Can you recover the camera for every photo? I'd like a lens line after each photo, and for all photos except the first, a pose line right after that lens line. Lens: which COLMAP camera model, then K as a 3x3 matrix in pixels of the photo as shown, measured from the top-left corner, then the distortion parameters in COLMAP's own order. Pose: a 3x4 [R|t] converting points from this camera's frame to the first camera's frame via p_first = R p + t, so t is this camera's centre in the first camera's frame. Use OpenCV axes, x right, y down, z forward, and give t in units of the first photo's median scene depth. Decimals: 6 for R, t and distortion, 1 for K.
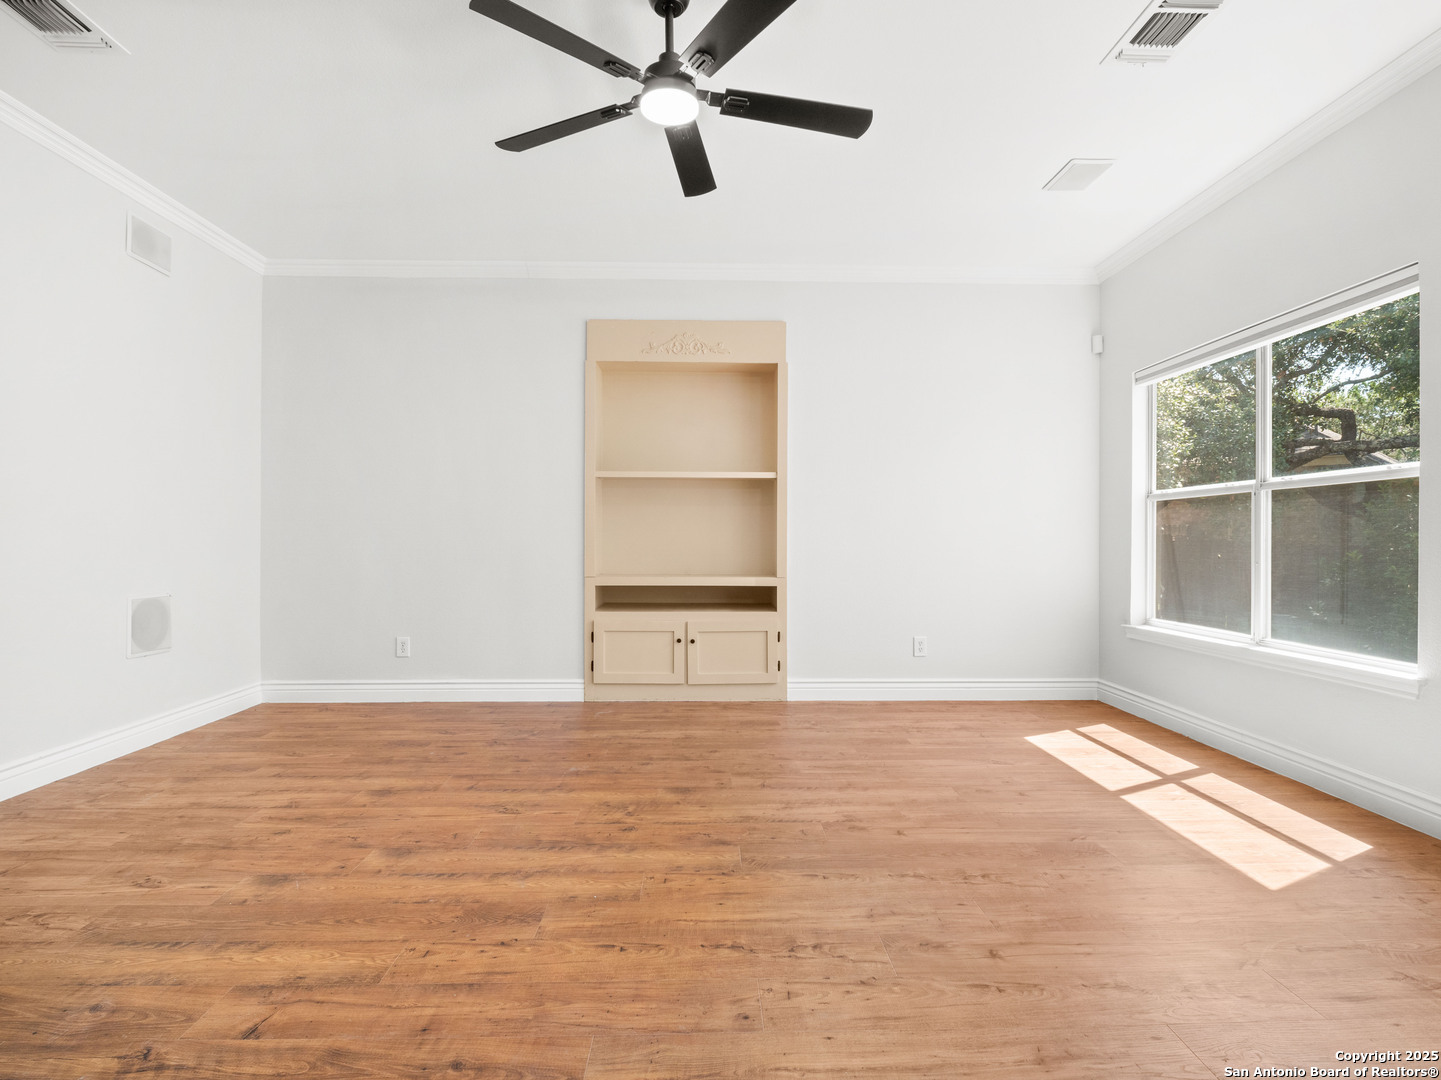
lens RADIAL K [[742.0, 0, 726.4], [0, 742.0, 540.7], [0, 0, 1]] dist [-0.003046, -0.004802]
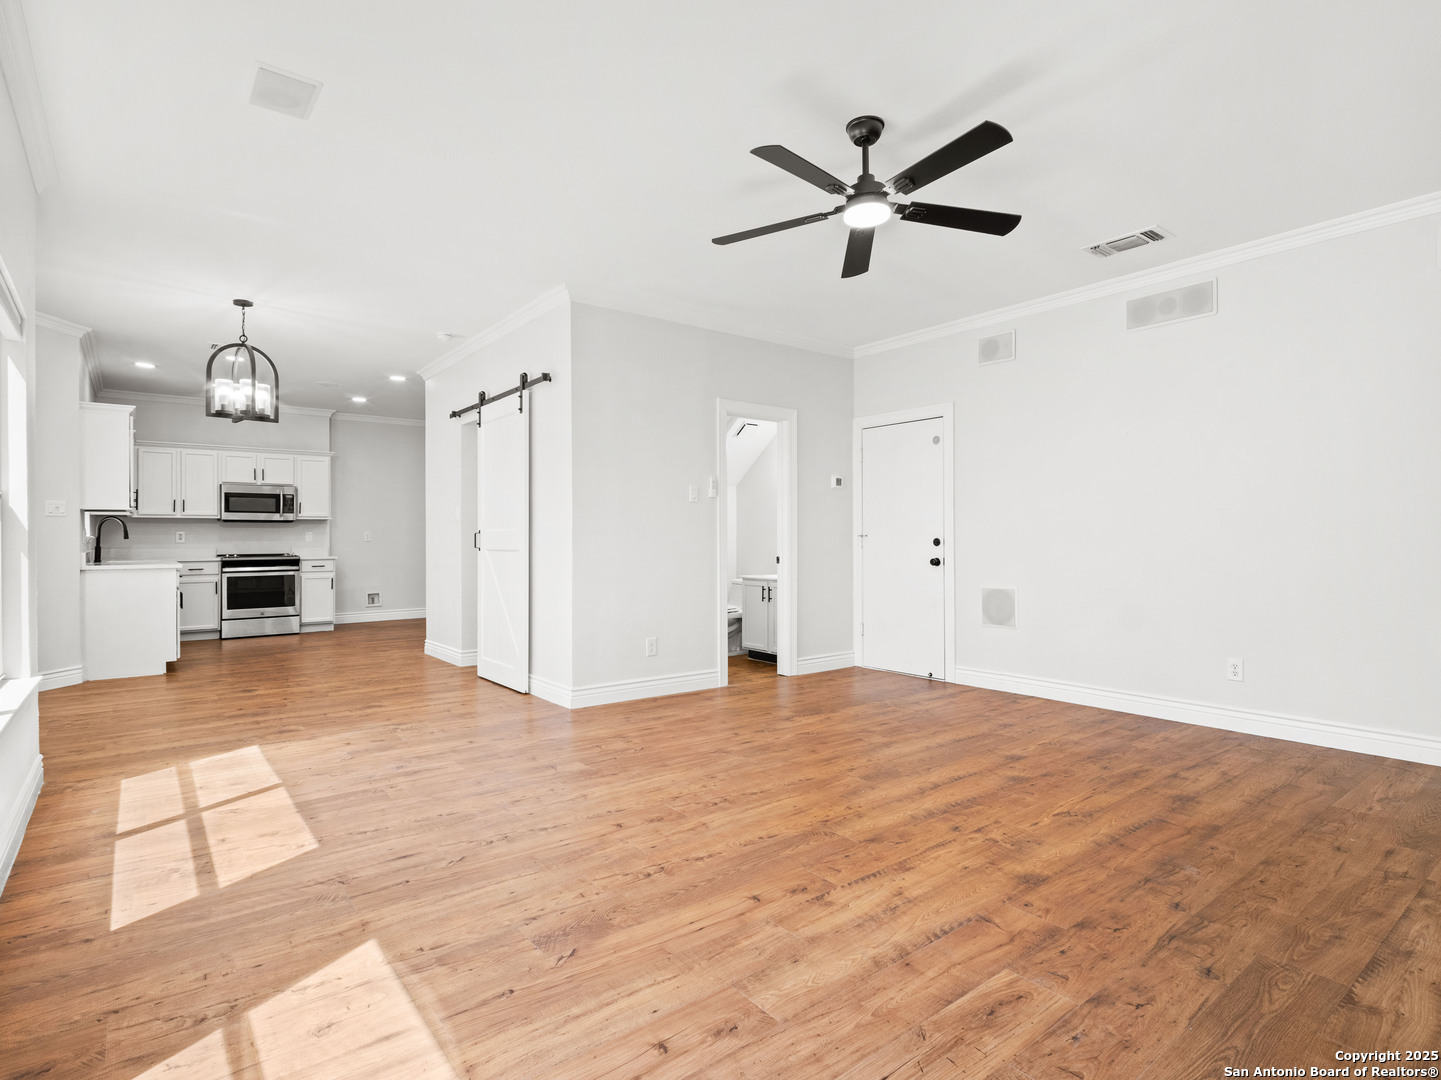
lens RADIAL K [[742.0, 0, 711.8], [0, 742.0, 540.7], [0, 0, 1]] dist [-0.003046, -0.004802]
pose [[-0.808855, 0.002233, -0.588004, 0.583343], [-0.001936, 0.999977, 0.006461, -0.023973], [0.588005, 0.006365, -0.808832, 1.238995]]
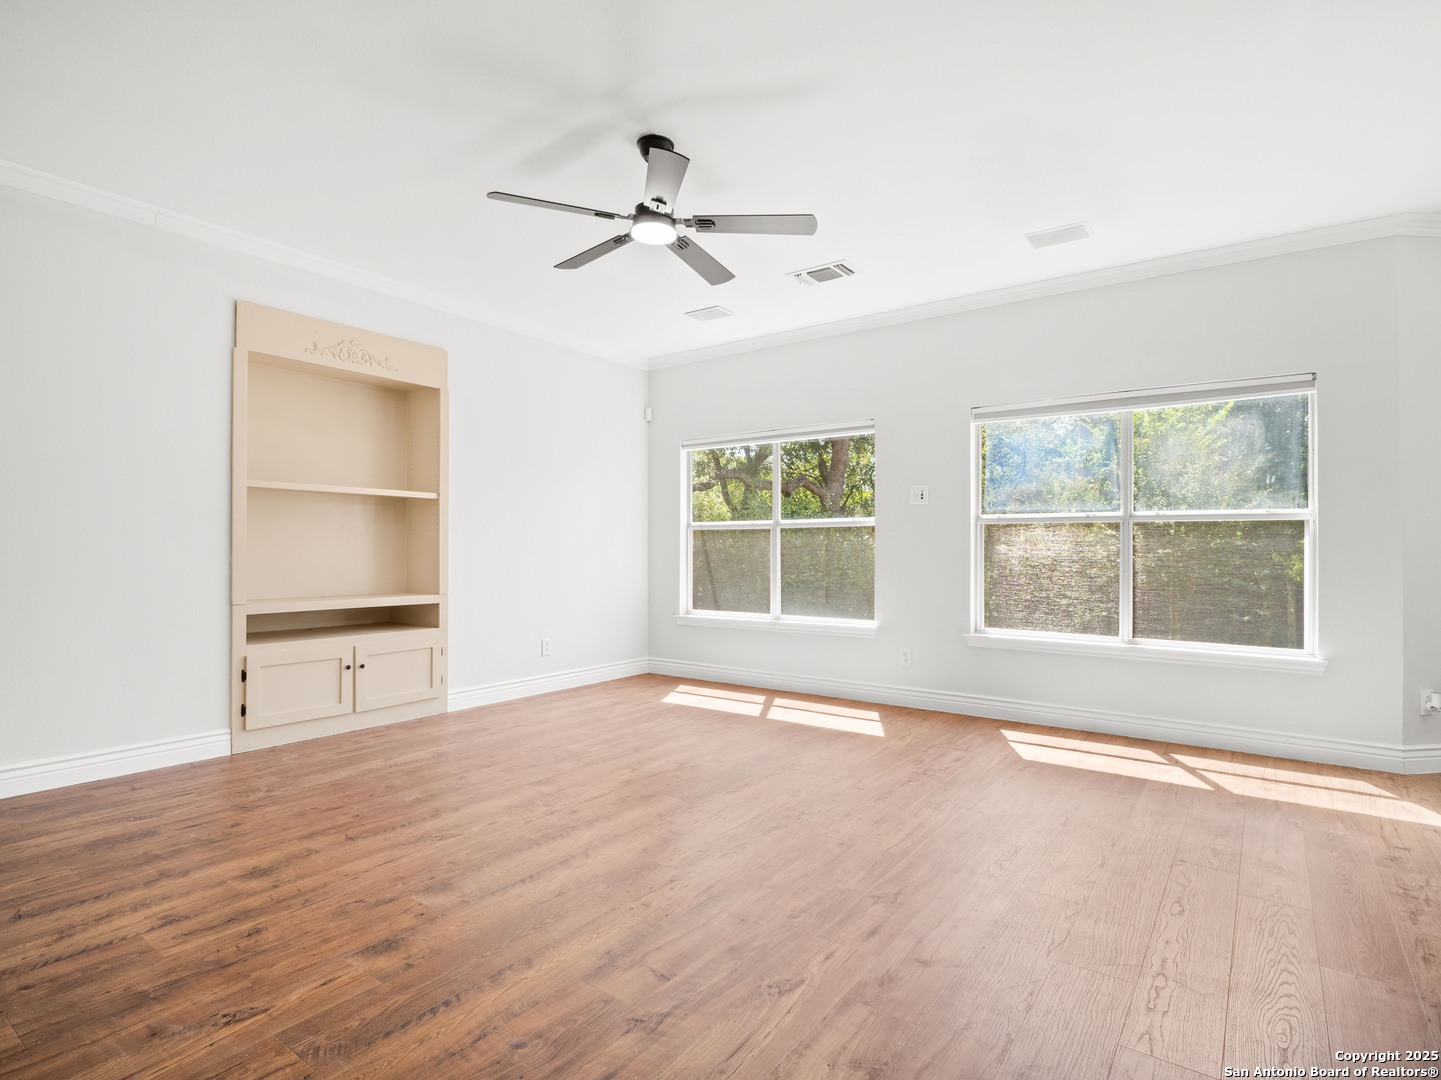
lens RADIAL K [[742.0, 0, 714.4], [0, 742.0, 539.5], [0, 0, 1]] dist [-0.003046, -0.004802]
pose [[0.616450, 0.009996, 0.787331, -0.687407], [0.001747, 0.999900, -0.014063, -0.016574], [-0.787392, 0.010044, 0.616370, 0.076393]]
